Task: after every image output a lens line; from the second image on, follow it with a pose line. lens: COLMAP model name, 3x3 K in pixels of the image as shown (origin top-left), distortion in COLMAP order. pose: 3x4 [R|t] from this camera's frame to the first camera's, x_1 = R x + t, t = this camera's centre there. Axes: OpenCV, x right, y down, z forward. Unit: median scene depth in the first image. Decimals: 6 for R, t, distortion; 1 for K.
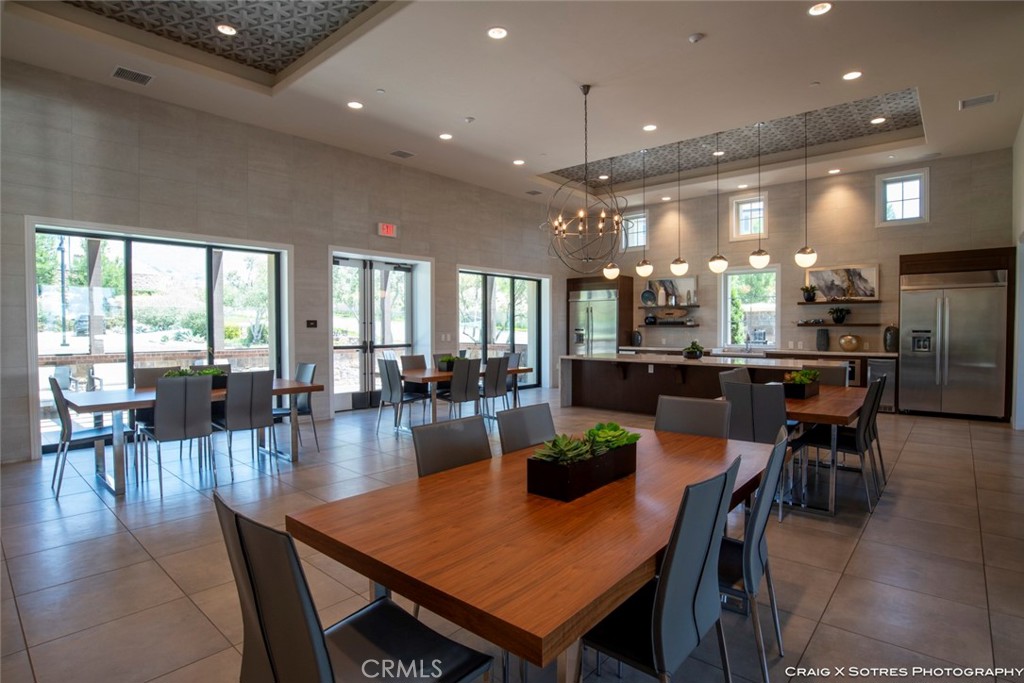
lens RADIAL K [[523.9, 0, 519.8], [0, 523.9, 335.8], [0, 0, 1]] dist [-0.044366, 0.004036]
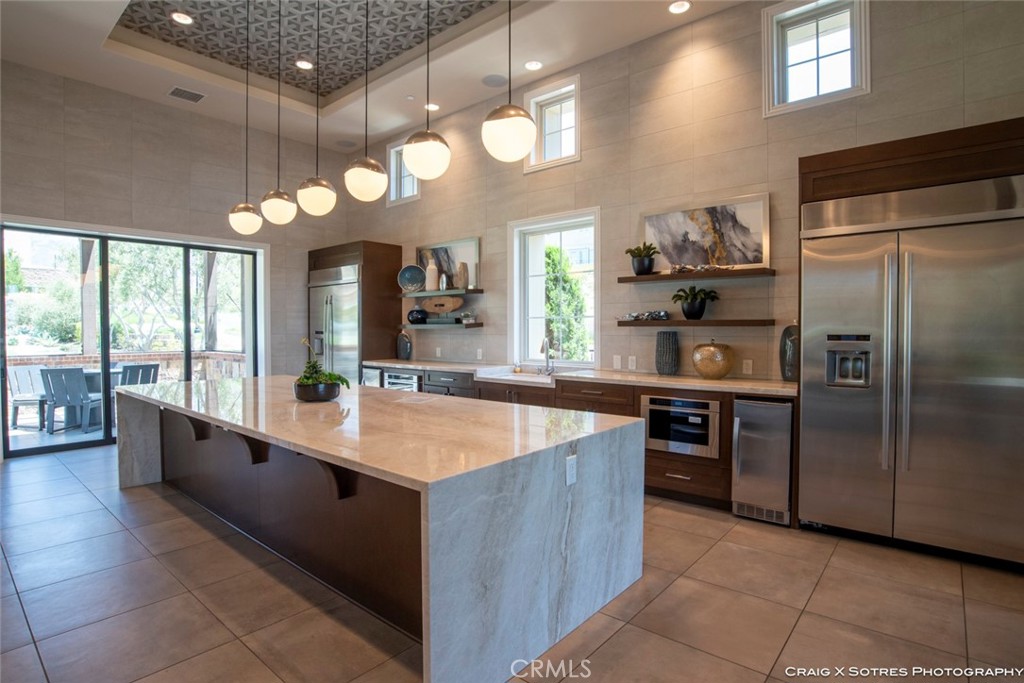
lens RADIAL K [[523.9, 0, 514.0], [0, 523.9, 333.9], [0, 0, 1]] dist [-0.044366, 0.004036]
pose [[0.999959, -0.002667, 0.008697, 0.438099], [0.002699, 0.999989, -0.003720, -0.008857], [-0.008687, 0.003743, 0.999955, 0.501276]]
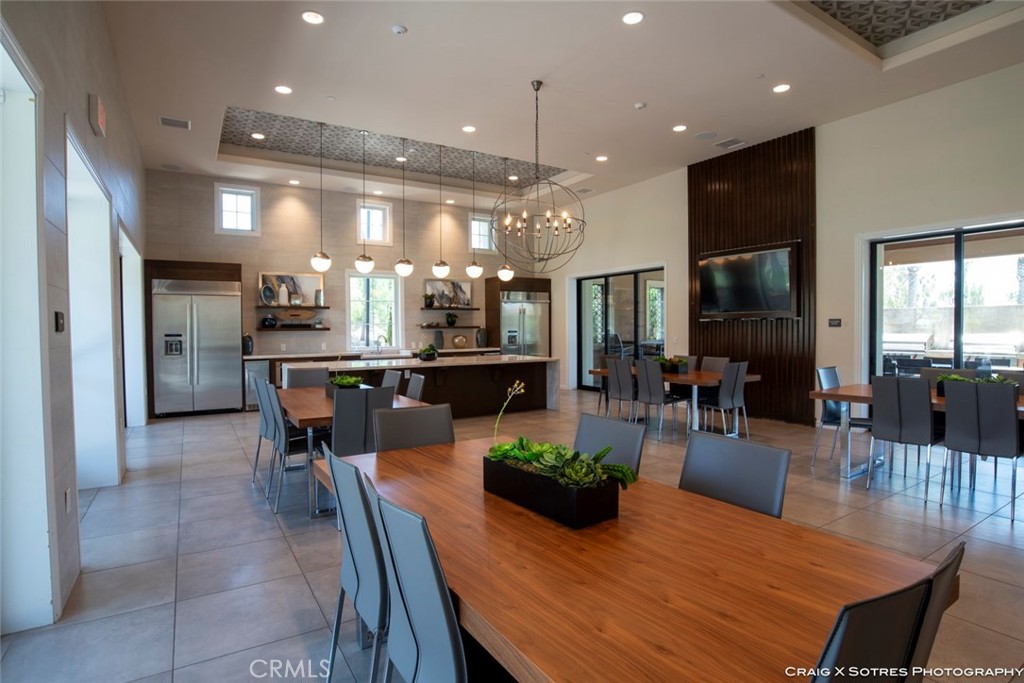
lens RADIAL K [[523.9, 0, 519.7], [0, 523.9, 341.8], [0, 0, 1]] dist [-0.044366, 0.004036]
pose [[0.293268, -0.026844, 0.955653, -0.519711], [0.024260, 0.999493, 0.020631, -0.007802], [-0.955722, 0.017134, 0.293770, 0.468973]]
